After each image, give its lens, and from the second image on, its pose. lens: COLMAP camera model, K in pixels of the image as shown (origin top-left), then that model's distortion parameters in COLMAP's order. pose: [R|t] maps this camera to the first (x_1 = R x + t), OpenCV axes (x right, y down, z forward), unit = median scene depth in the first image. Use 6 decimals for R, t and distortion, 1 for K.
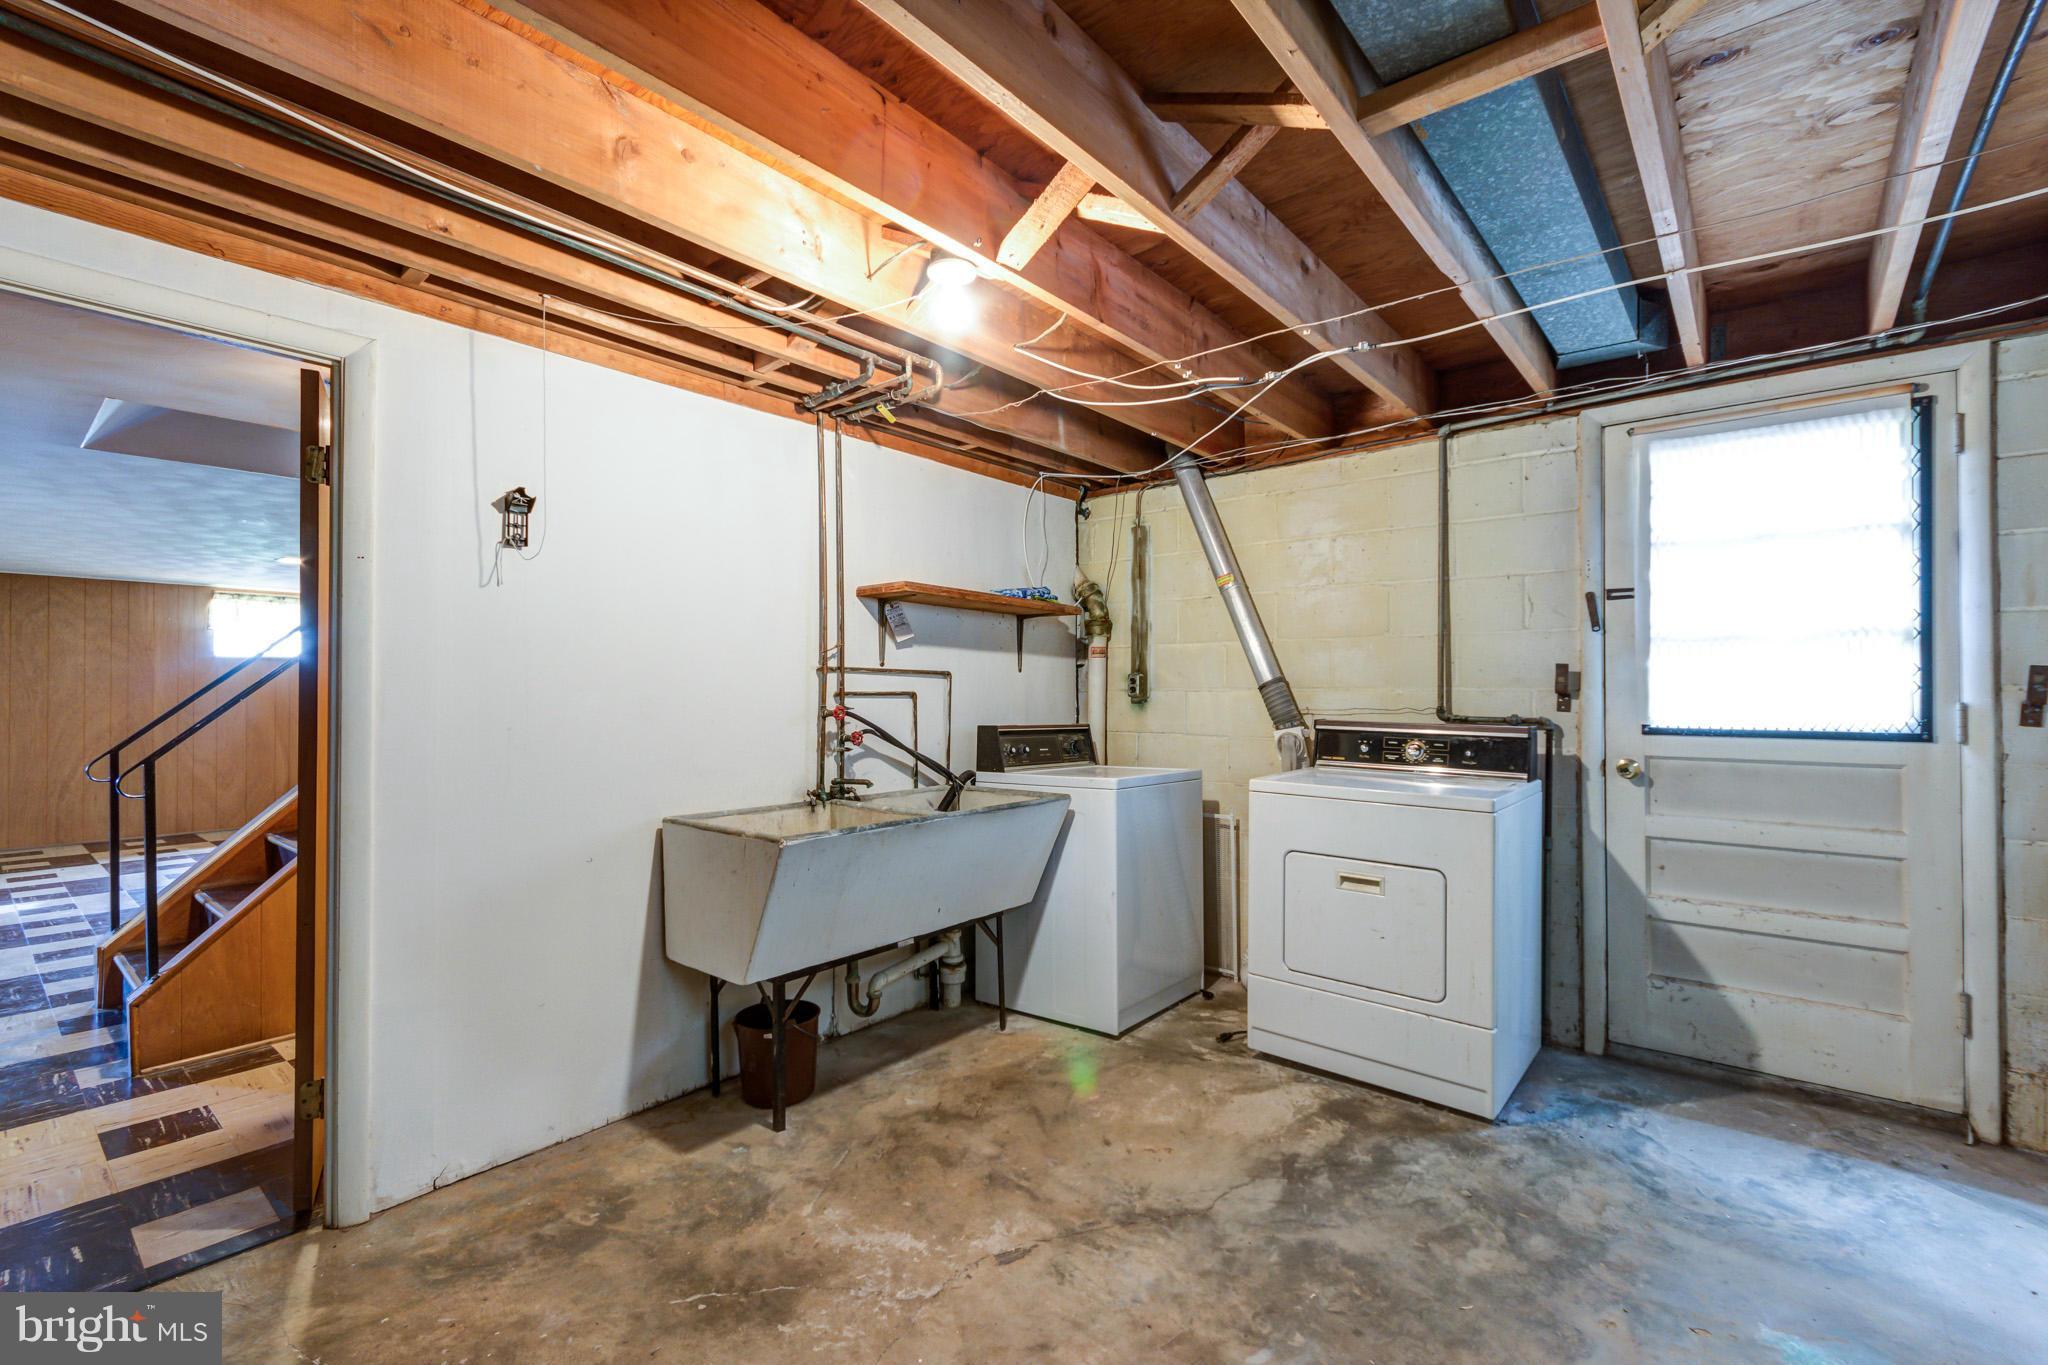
lens RADIAL K [[913.6, 0, 1026.4], [0, 913.6, 689.8], [0, 0, 1]] dist [0.000531, 0.000162]
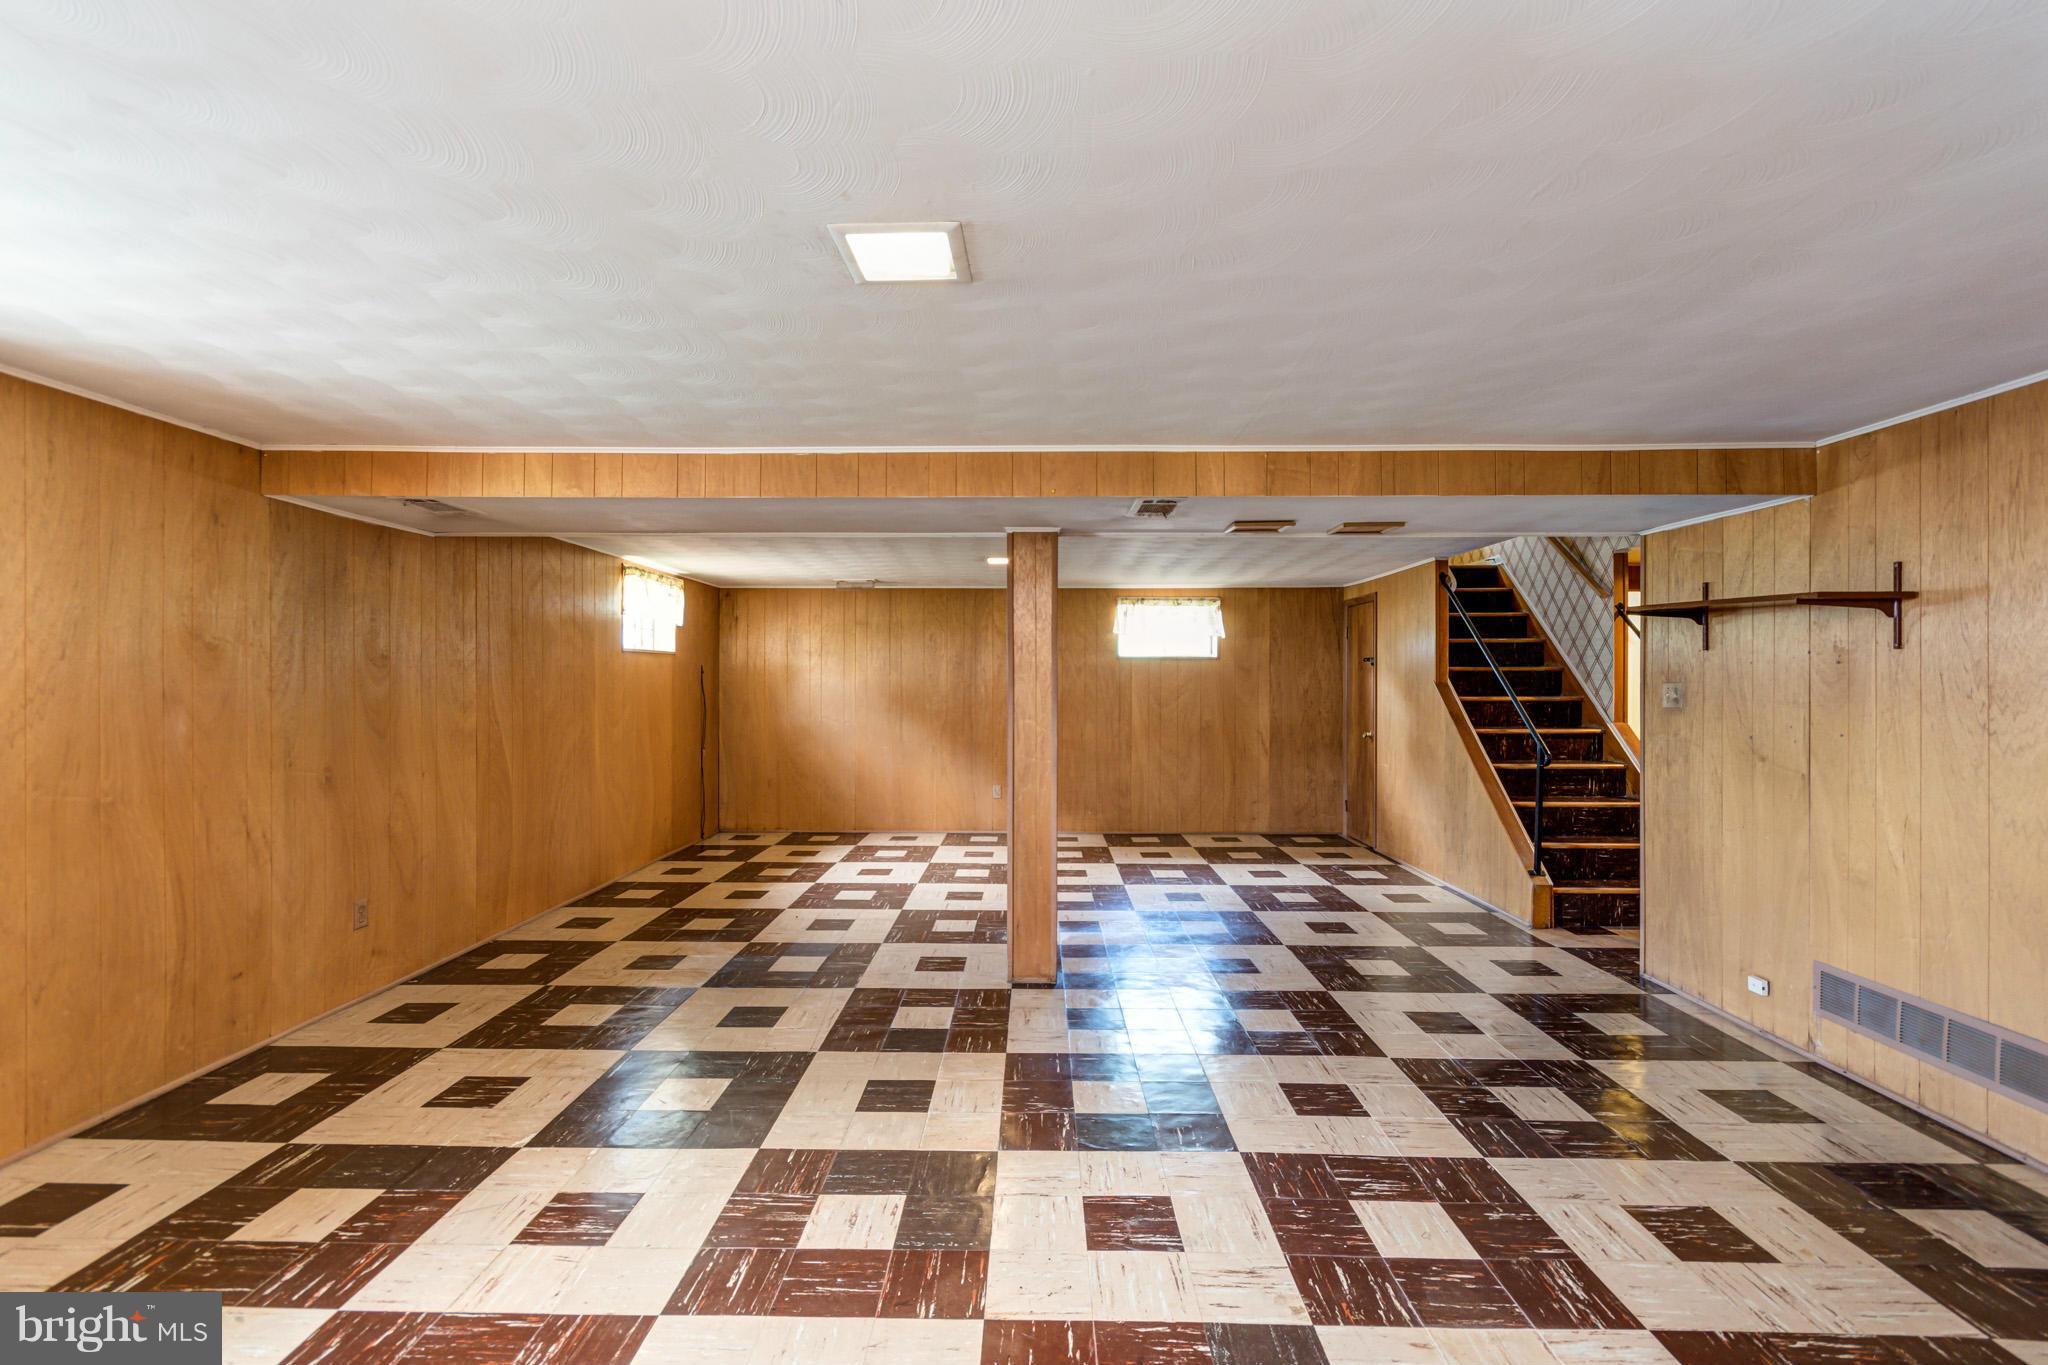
lens RADIAL K [[913.6, 0, 1026.4], [0, 913.6, 689.8], [0, 0, 1]] dist [0.000531, 0.000162]
pose [[0.782303, -0.009076, 0.622832, -1.193408], [0.001643, 0.999920, 0.012507, -0.012298], [-0.622896, -0.008761, 0.782256, 0.203513]]
